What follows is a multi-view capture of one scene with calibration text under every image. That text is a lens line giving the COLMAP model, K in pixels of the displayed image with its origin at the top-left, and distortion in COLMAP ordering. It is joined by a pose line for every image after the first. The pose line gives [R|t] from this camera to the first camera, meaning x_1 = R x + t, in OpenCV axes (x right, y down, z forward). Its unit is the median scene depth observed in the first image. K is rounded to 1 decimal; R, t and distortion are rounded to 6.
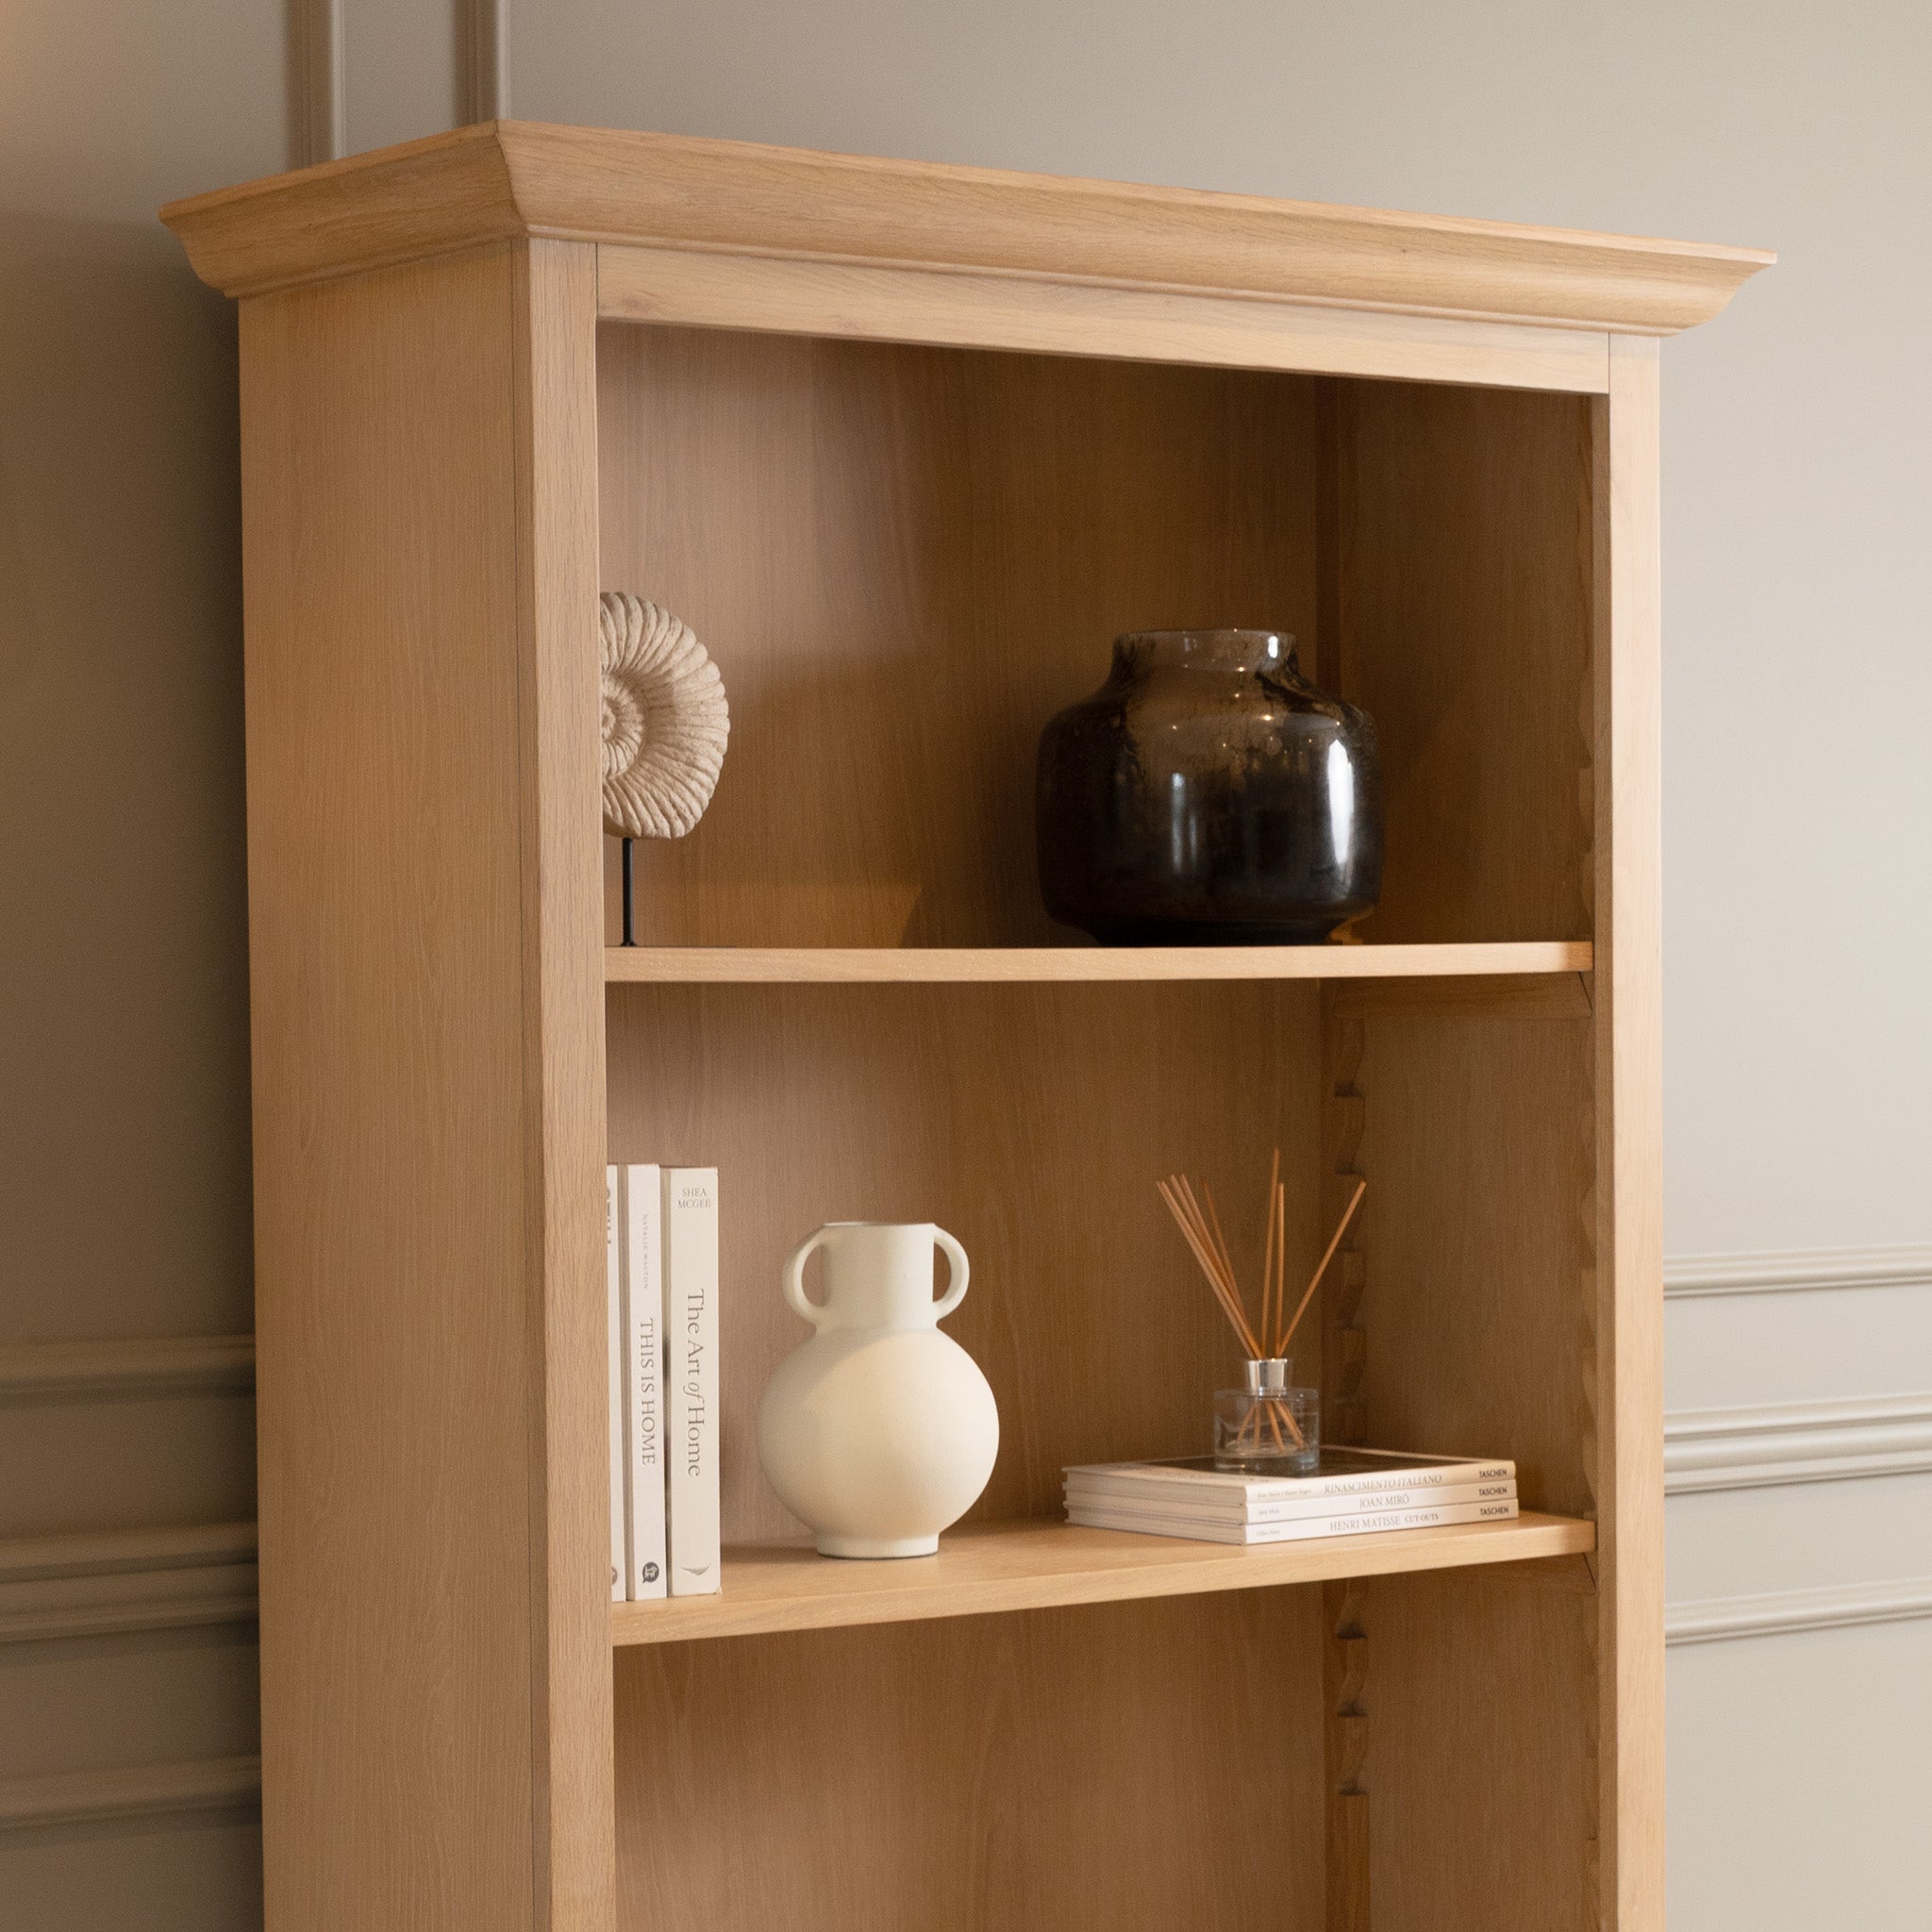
lens RADIAL K [[5636.1, 0, 966.0], [0, 5636.1, 966.0], [0, 0, 1]] dist [0.000536, 2.051973]
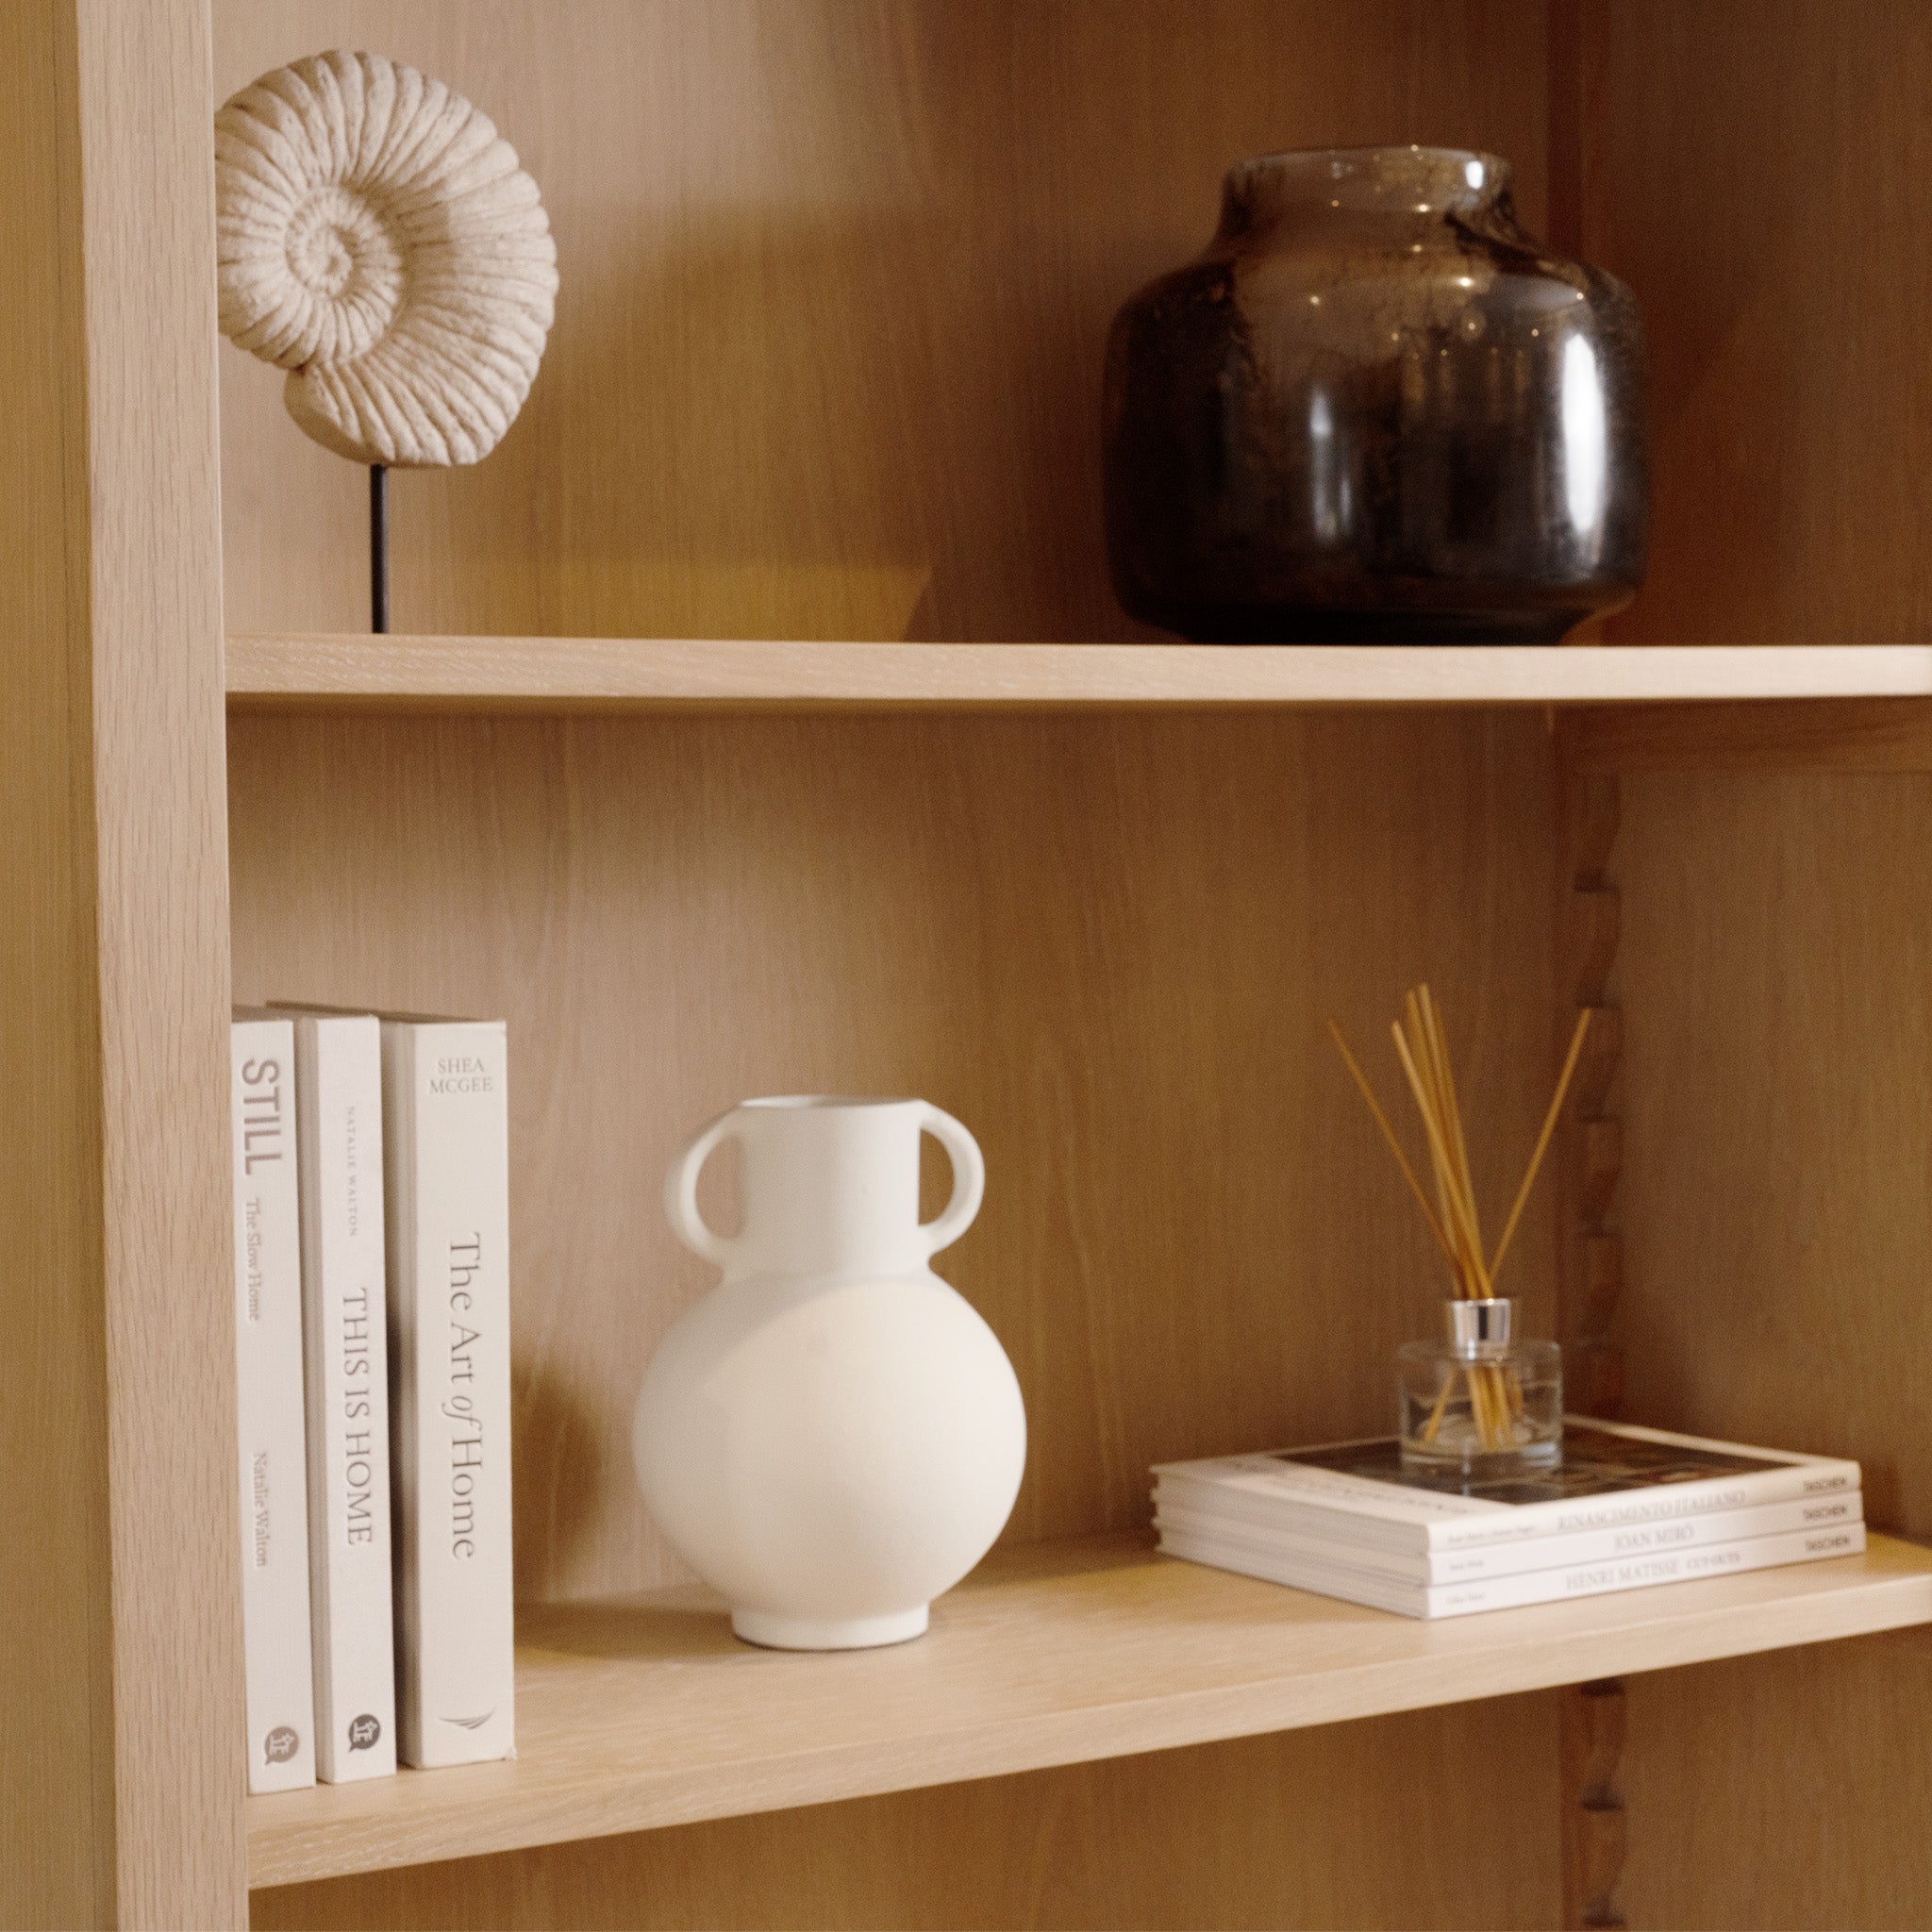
lens RADIAL K [[4265.0, 0, 1003.0], [0, 4265.0, 908.0], [0, 0, 1]] dist [0.022638, -0.200502]
pose [[0.997474, -0.003128, -0.070966, 0.036902], [0.005161, 0.999581, 0.028488, 0.011320], [0.070847, -0.028782, 0.997072, 0.538099]]
